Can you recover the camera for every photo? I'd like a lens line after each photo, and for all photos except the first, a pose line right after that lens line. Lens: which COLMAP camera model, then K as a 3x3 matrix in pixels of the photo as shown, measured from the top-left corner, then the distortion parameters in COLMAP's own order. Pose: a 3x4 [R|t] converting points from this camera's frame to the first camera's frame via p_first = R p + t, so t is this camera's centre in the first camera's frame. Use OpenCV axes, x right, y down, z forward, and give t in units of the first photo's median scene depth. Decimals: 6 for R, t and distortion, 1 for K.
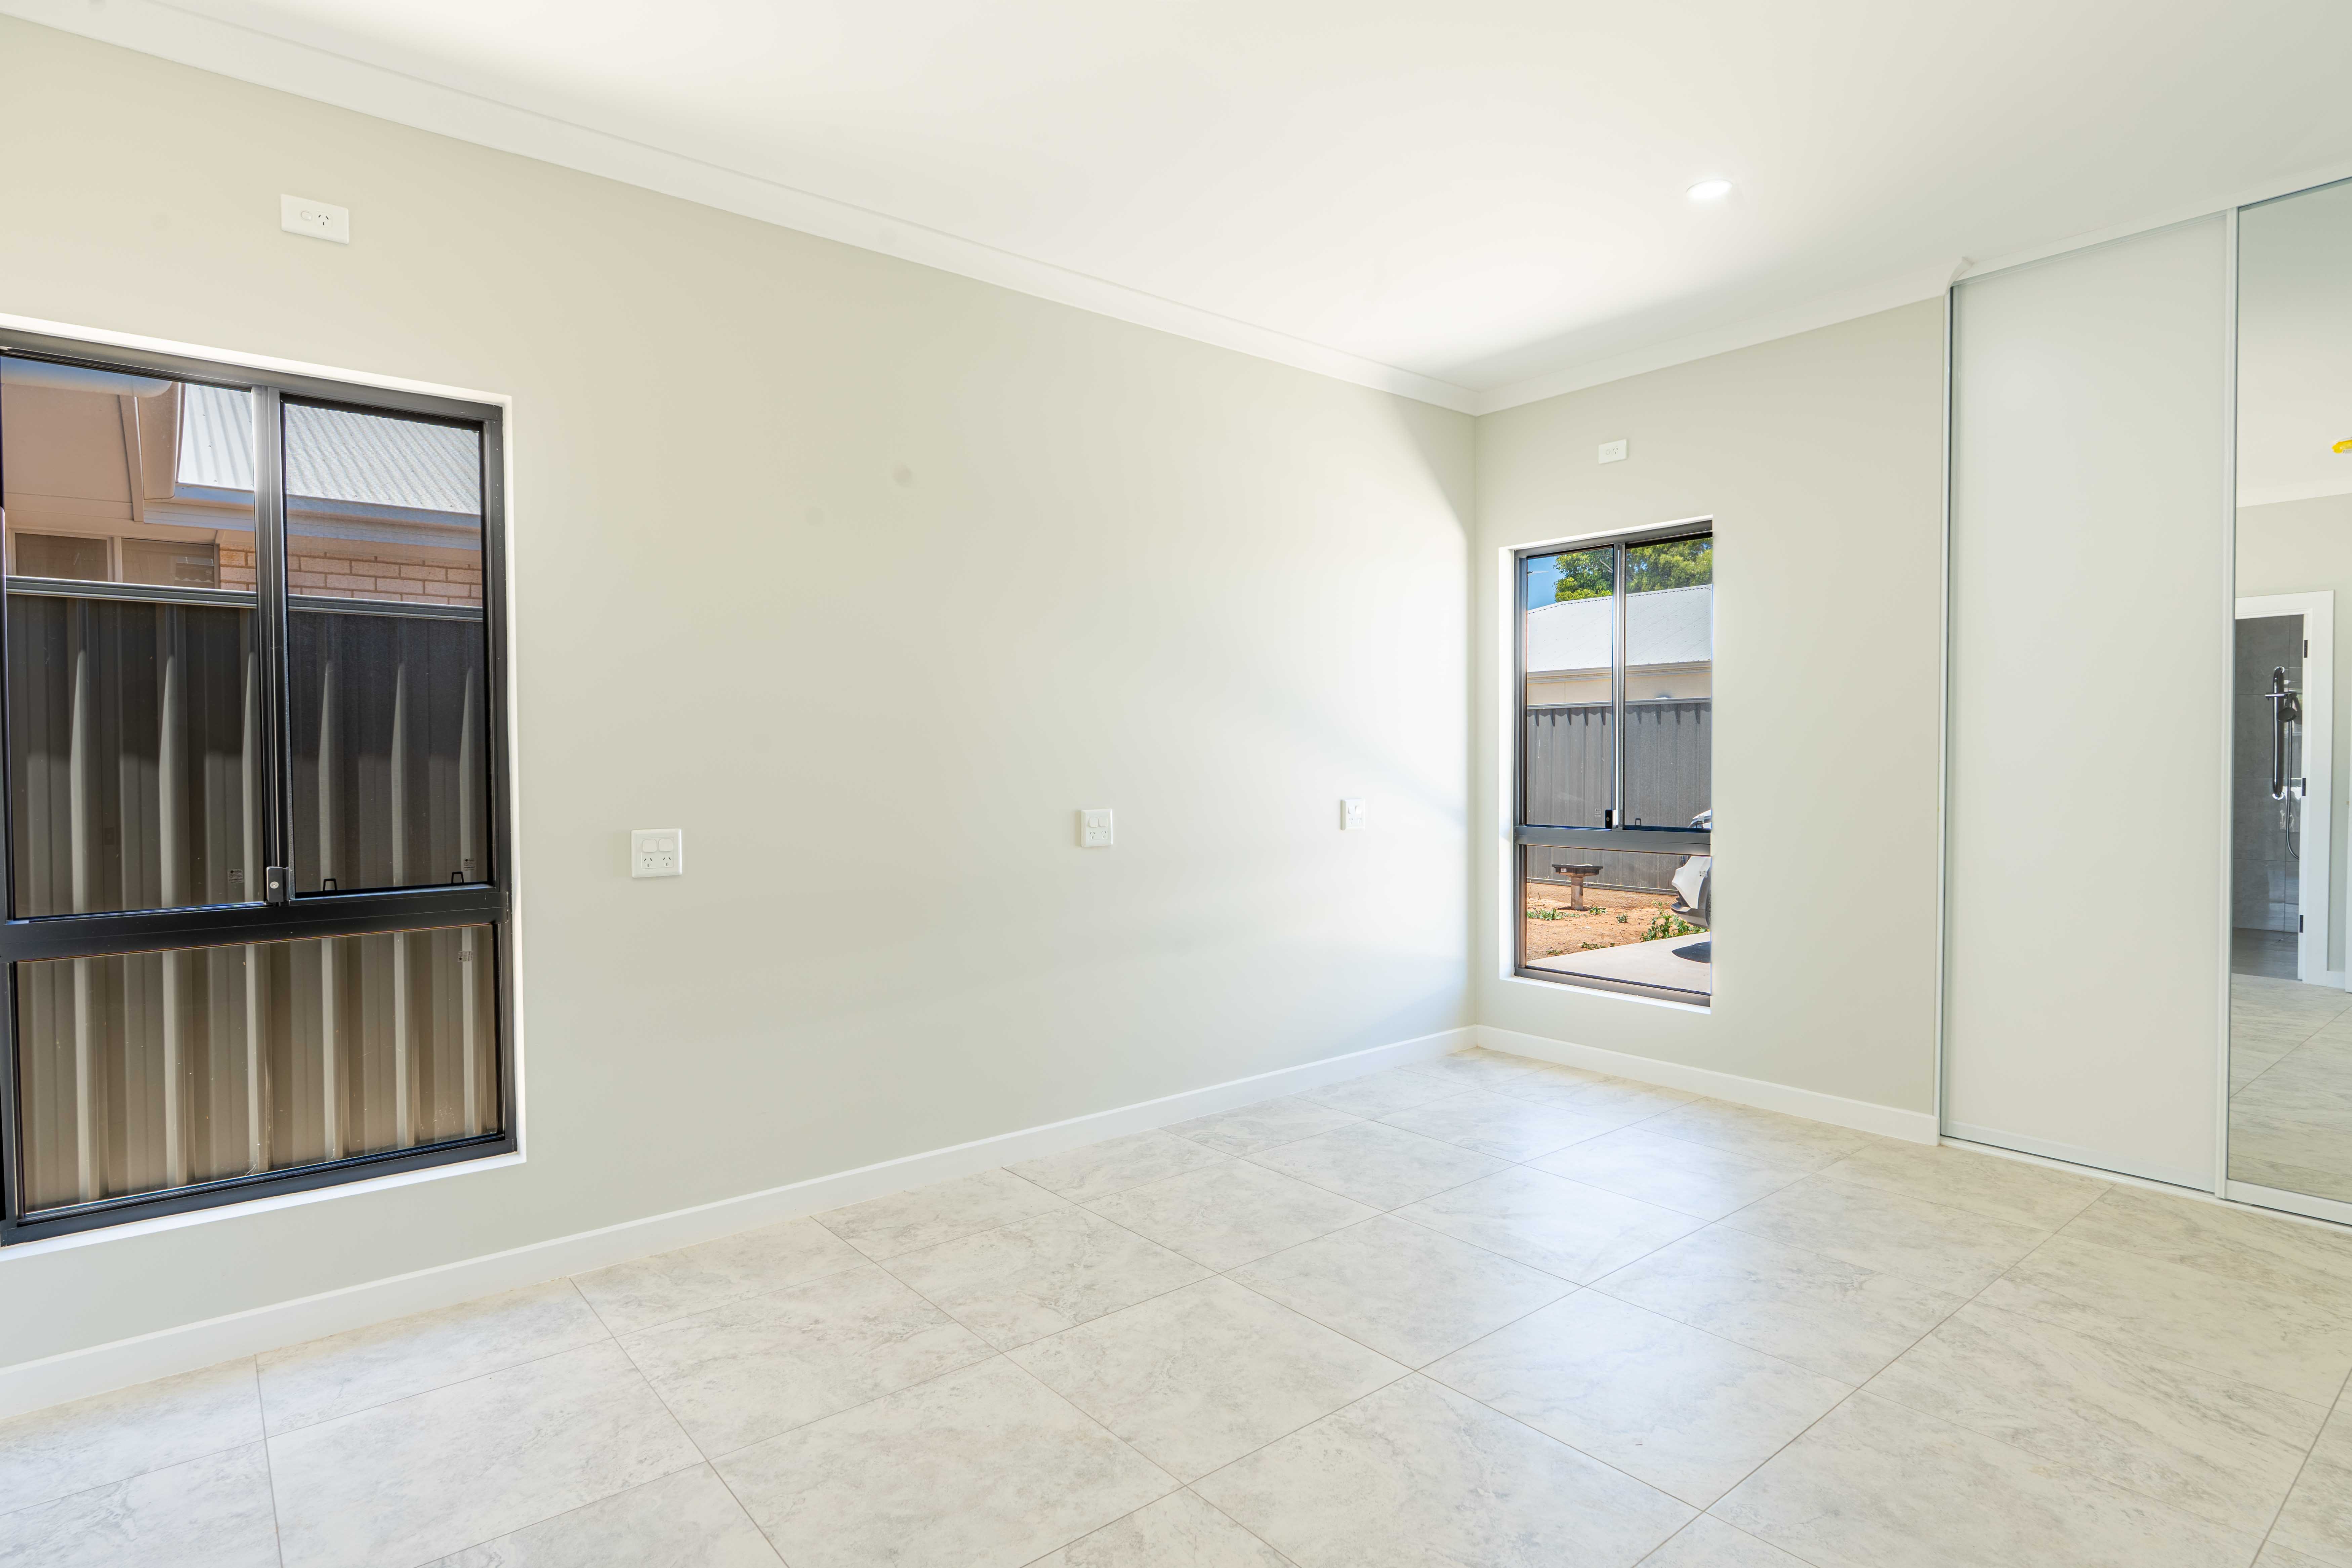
lens RADIAL K [[1229.8, 0, 1172.8], [0, 1229.8, 784.4], [0, 0, 1]] dist [0.003575, -0.001735]
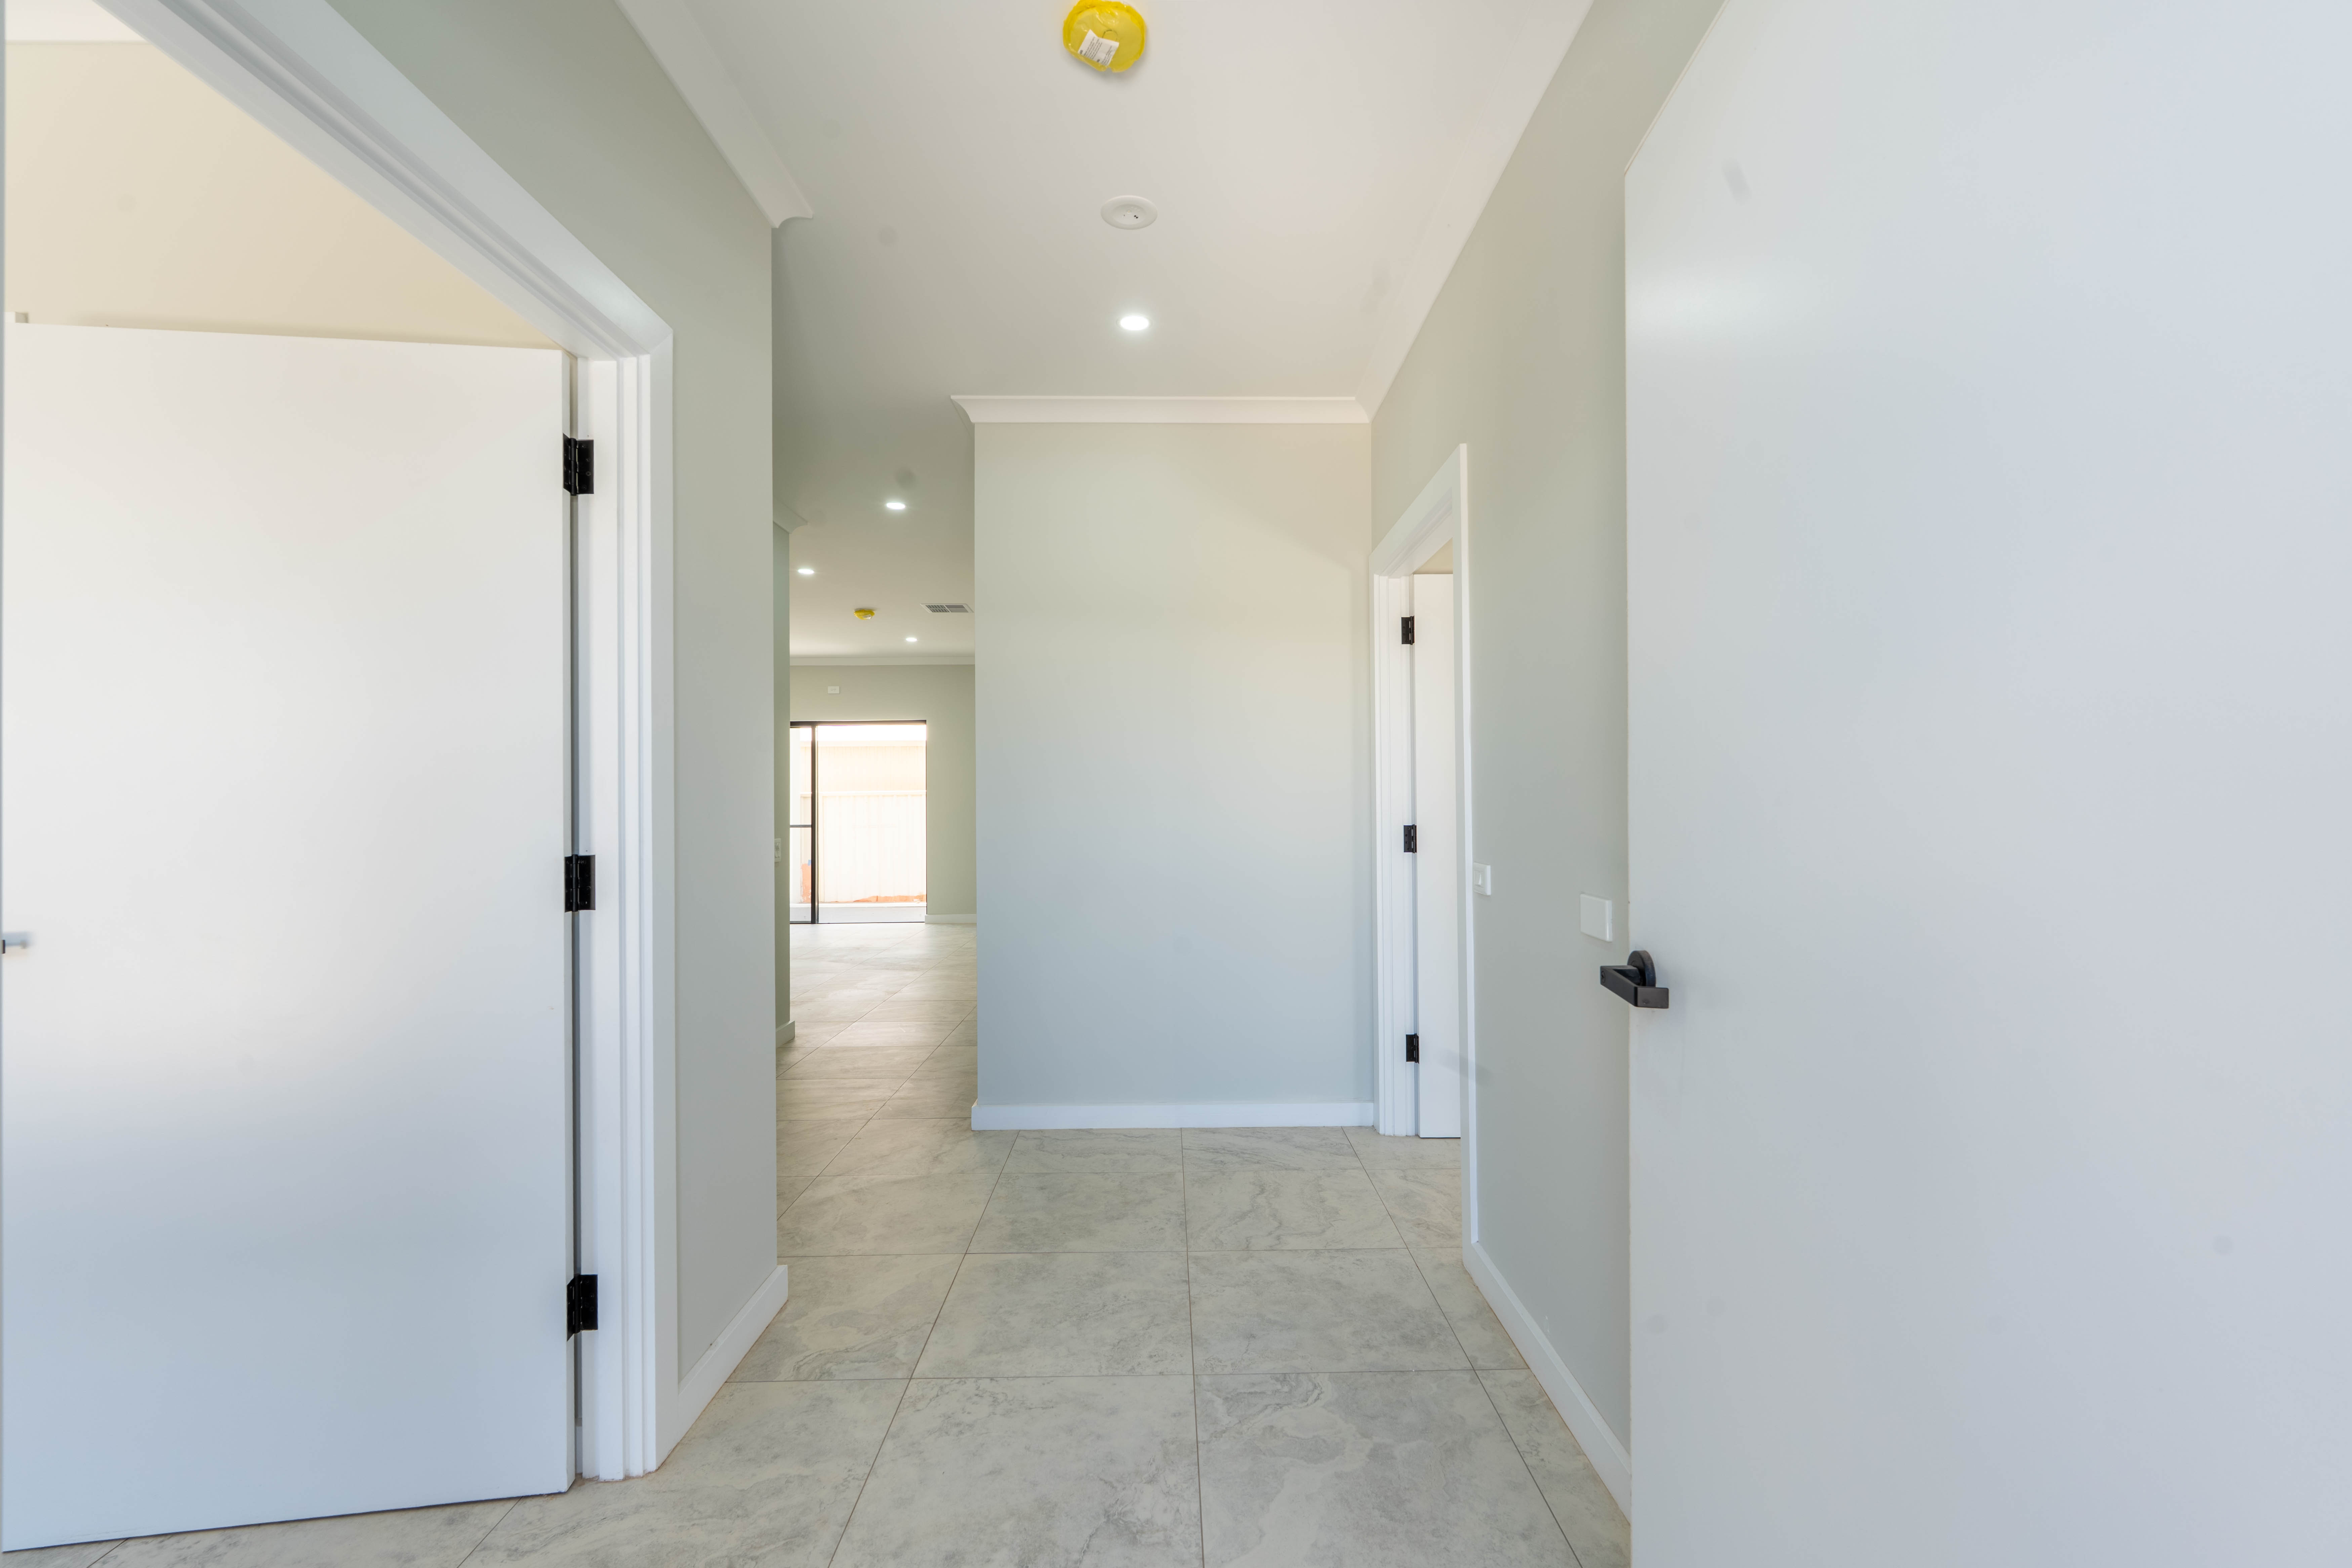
lens RADIAL K [[1037.5, 0, 1178.3], [0, 1037.5, 783.8], [0, 0, 1]] dist [0.000001, 0.000450]
pose [[0.784979, -0.007973, -0.619471, 0.417347], [-0.010767, 0.999591, -0.026509, -0.001036], [0.619429, 0.027479, 0.784572, -0.039171]]
